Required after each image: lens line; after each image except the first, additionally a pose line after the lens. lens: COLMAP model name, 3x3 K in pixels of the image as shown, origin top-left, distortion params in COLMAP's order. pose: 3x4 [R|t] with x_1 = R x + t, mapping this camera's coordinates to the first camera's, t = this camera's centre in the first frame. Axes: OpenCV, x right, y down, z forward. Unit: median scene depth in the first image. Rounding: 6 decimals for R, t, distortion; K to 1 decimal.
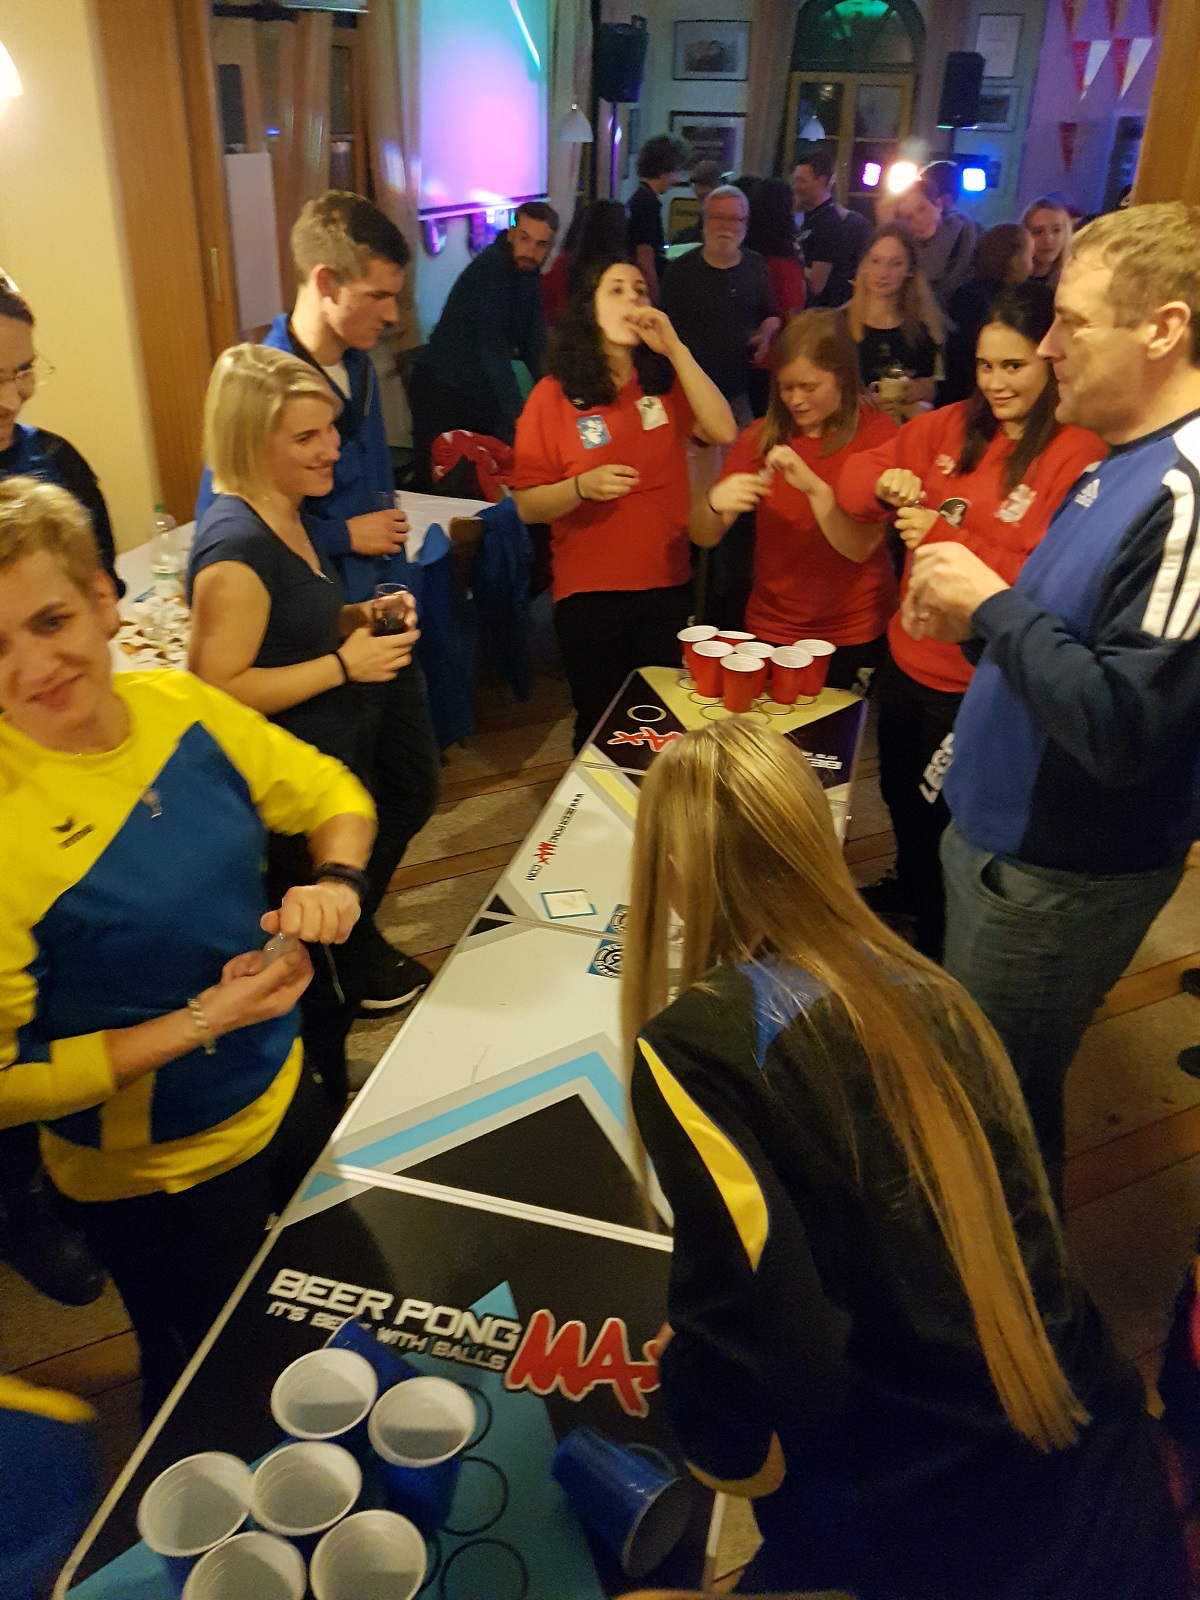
lens RADIAL K [[1275.9, 0, 588.5], [0, 1275.9, 794.6], [0, 0, 1]] dist [0.033330, -0.081284]
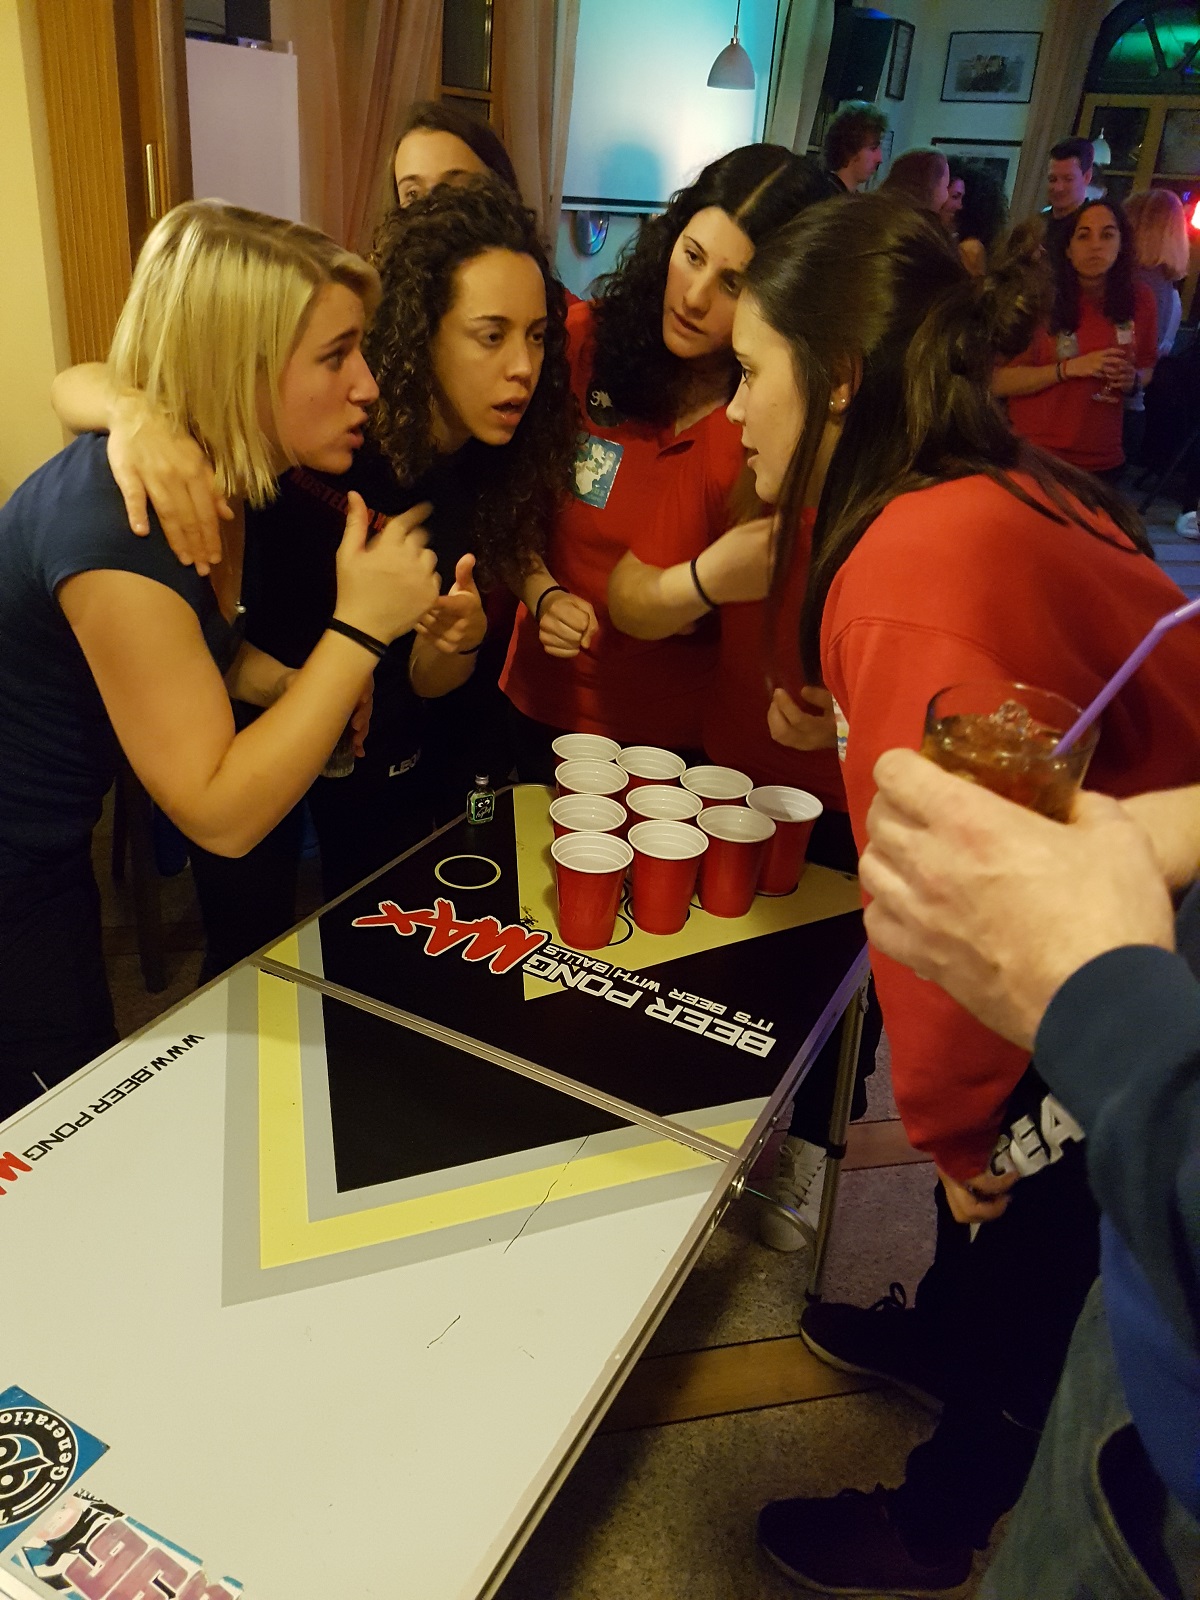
lens RADIAL K [[1297.0, 0, 593.0], [0, 1297.0, 741.7], [0, 0, 1]] dist [0.118780, -0.156142]
pose [[0.975443, 0.119746, -0.184855, 0.140218], [-0.137194, 0.986922, -0.084636, -0.057098], [0.172303, 0.107918, 0.979115, 0.336270]]
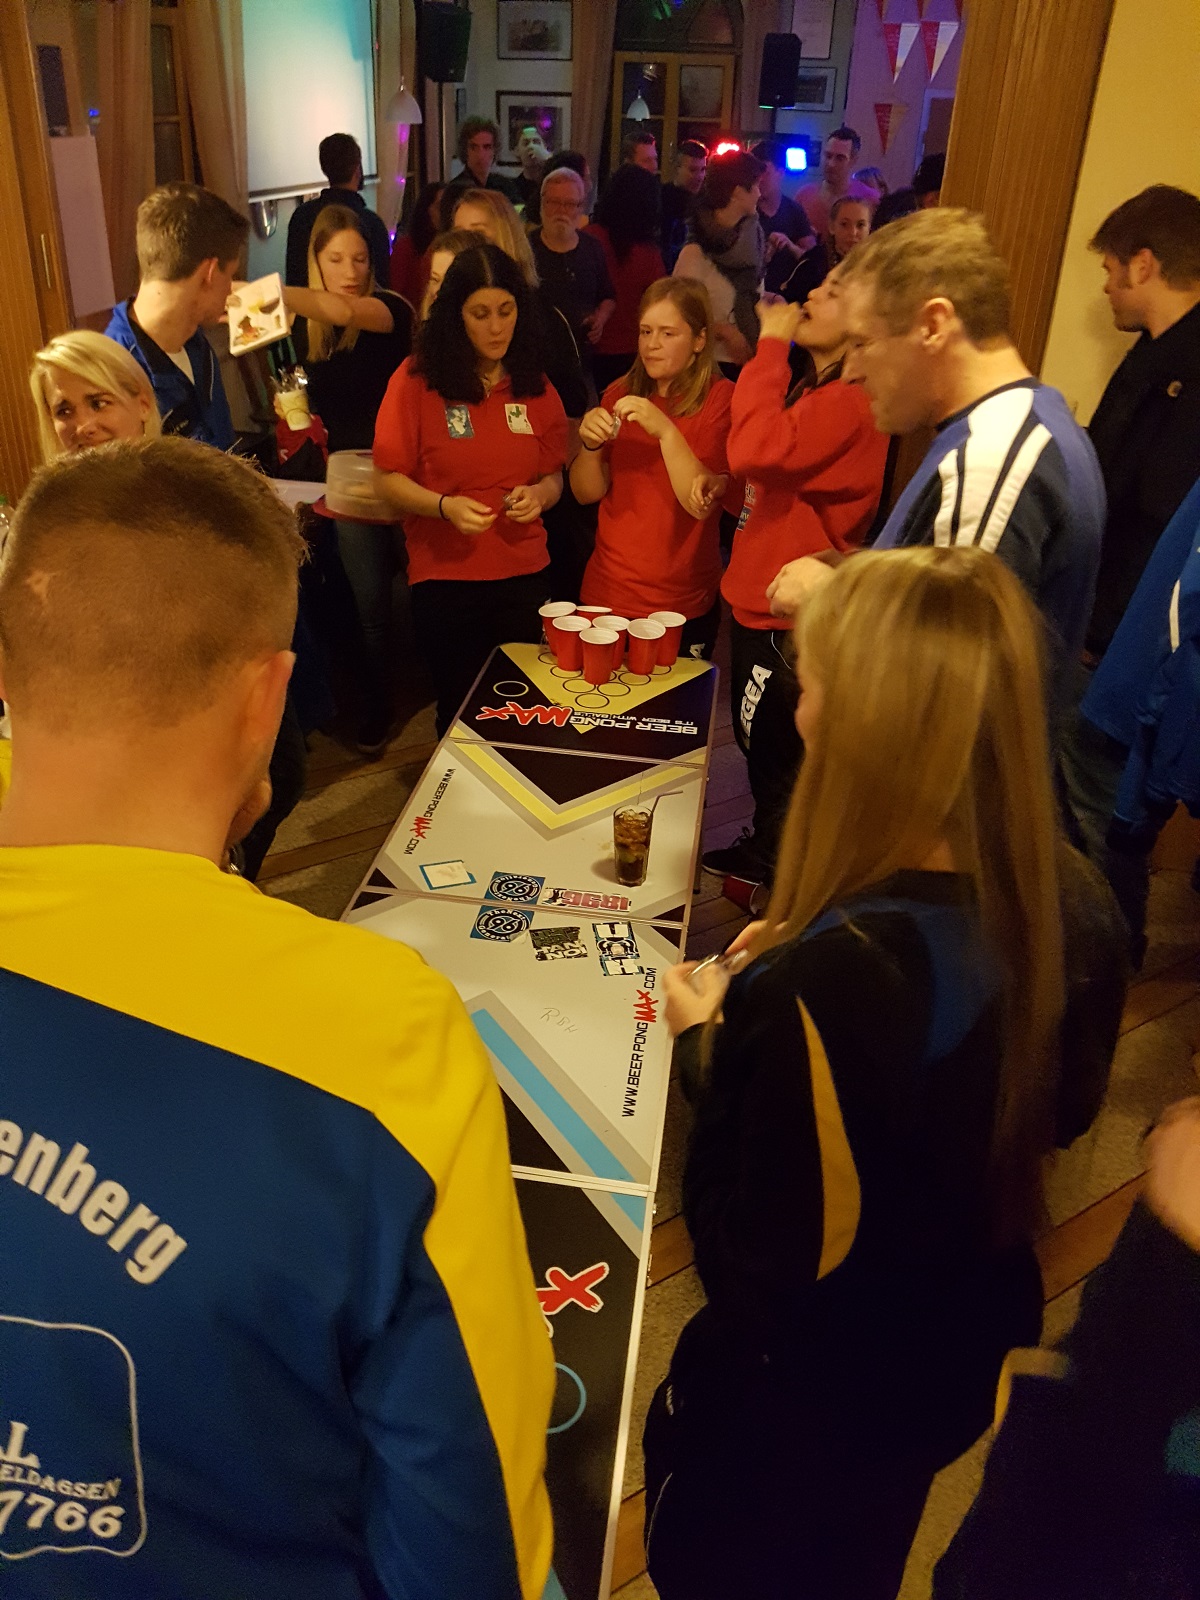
lens RADIAL K [[1275.9, 0, 588.5], [0, 1275.9, 794.6], [0, 0, 1]] dist [0.033330, -0.081284]
pose [[0.992640, -0.051564, 0.109573, -0.006901], [0.049880, 0.998592, 0.018056, 0.004580], [-0.110350, -0.012457, 0.993815, -0.023611]]
